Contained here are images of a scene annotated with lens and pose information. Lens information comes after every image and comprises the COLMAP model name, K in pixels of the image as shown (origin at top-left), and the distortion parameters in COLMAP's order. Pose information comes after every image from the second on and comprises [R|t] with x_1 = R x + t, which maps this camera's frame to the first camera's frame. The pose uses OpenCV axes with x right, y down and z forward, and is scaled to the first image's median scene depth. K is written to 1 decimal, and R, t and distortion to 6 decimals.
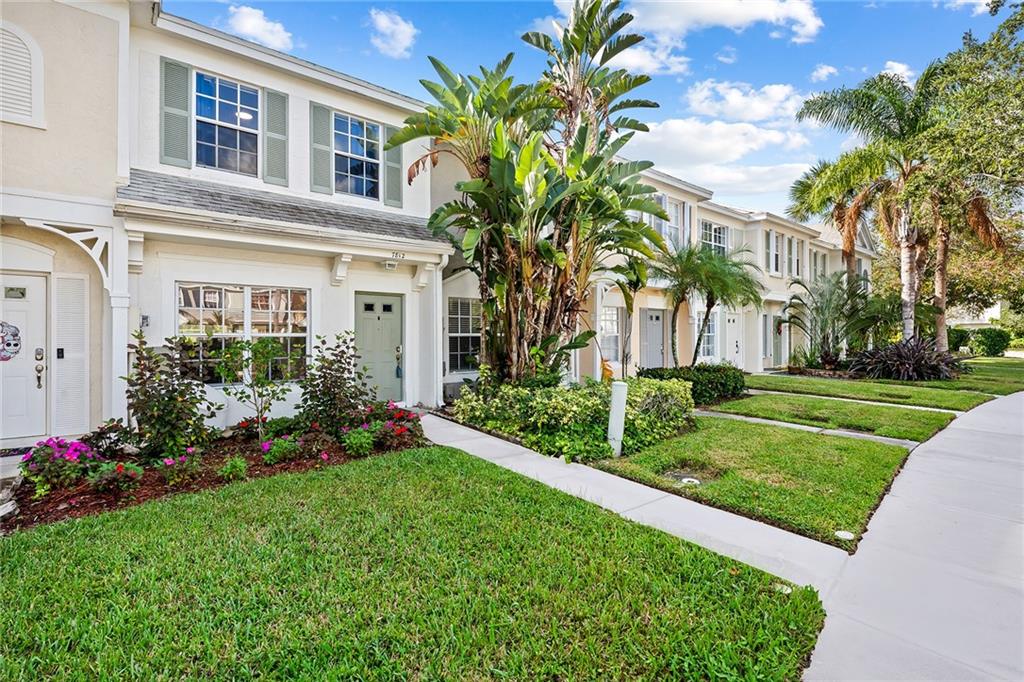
lens RADIAL K [[449.0, 0, 509.2], [0, 449.0, 334.1], [0, 0, 1]] dist [0.000547, -0.005604]
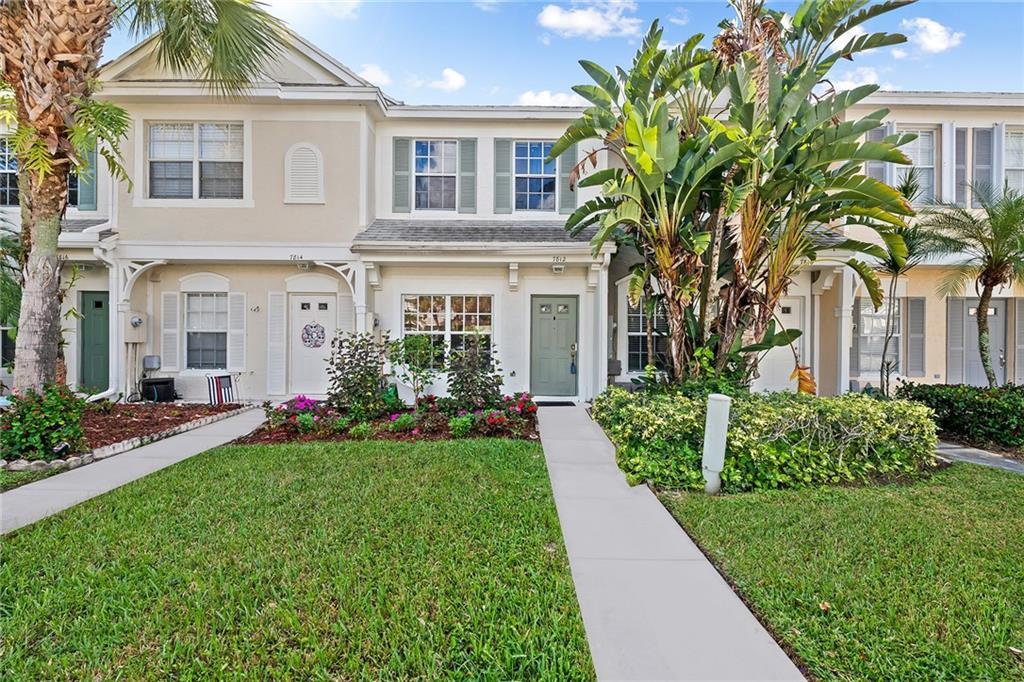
lens RADIAL K [[398.1, 0, 512.0], [0, 398.1, 341.0], [0, 0, 1]] dist [-0.002153, -0.000065]
pose [[0.799338, 0.014721, -0.600701, 0.252098], [-0.005283, 0.999833, 0.017474, 0.004809], [0.600859, -0.010794, 0.799282, 0.177785]]
